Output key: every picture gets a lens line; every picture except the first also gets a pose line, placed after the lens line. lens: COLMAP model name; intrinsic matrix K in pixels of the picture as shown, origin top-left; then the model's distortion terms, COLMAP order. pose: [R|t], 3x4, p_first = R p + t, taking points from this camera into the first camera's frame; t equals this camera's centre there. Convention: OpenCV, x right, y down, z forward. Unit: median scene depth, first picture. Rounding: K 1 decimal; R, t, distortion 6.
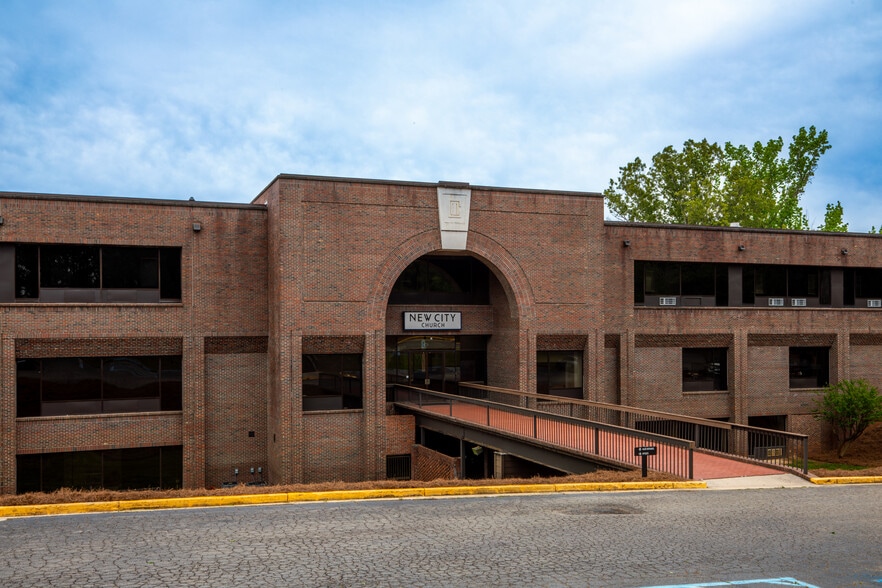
lens RADIAL K [[836.2, 0, 441.4], [0, 836.2, 325.1], [0, 0, 1]] dist [0.050381, 0.010591]
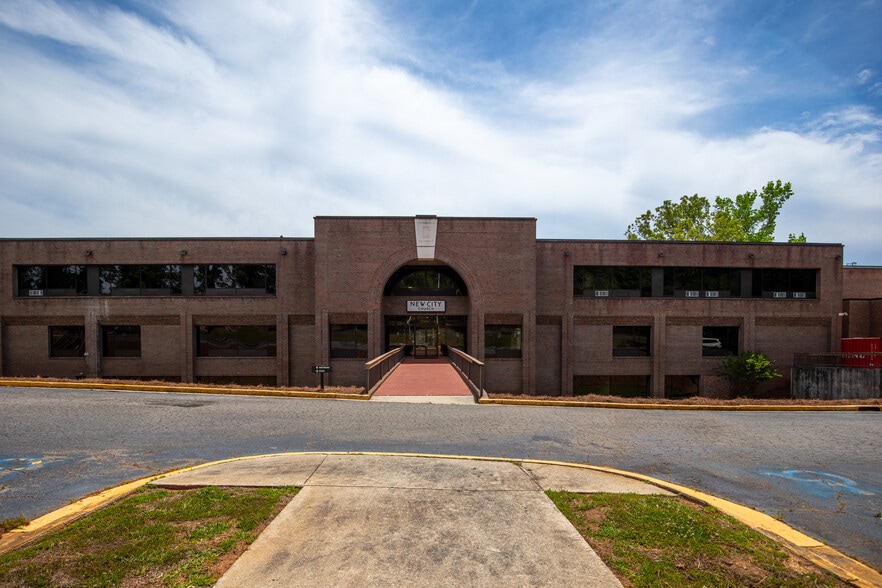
lens RADIAL K [[453.1, 0, 443.9], [0, 453.1, 344.8], [0, 0, 1]] dist [-0.016942, 0.001275]
pose [[0.945465, 0.012834, -0.325472, 0.307836], [-0.003677, 0.999580, 0.028734, 0.044355], [0.325704, -0.025971, 0.945115, 0.196517]]
